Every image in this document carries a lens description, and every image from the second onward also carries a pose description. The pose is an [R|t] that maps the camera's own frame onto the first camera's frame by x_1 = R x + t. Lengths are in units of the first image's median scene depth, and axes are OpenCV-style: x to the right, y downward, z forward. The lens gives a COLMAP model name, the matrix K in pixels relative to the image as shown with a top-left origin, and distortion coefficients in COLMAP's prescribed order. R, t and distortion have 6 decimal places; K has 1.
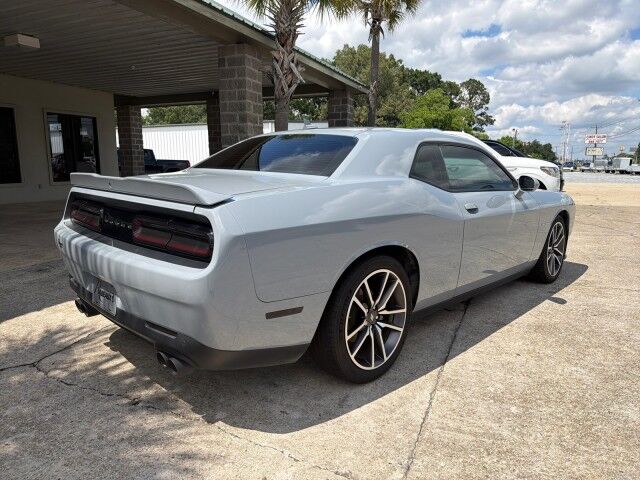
lens RADIAL K [[449.9, 0, 321.8], [0, 449.9, 242.8], [0, 0, 1]] dist [0.026756, -0.035415]
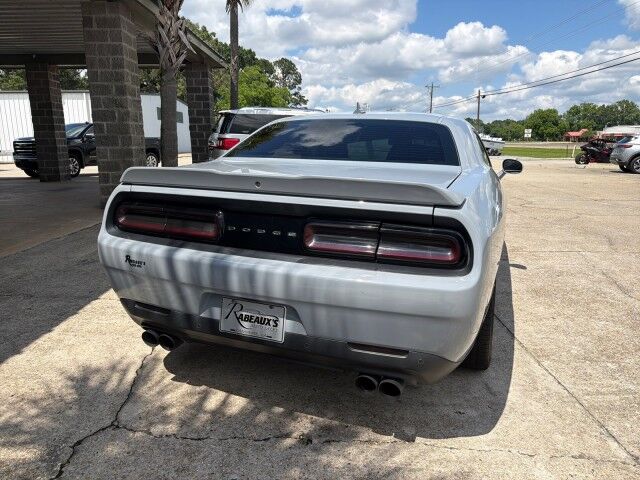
lens RADIAL K [[449.9, 0, 320.1], [0, 449.9, 241.7], [0, 0, 1]] dist [0.026756, -0.035415]
pose [[0.923387, -0.081782, 0.375057, -0.498868], [0.064295, 0.996190, 0.058927, -0.048439], [-0.378447, -0.030298, 0.925127, 0.160698]]
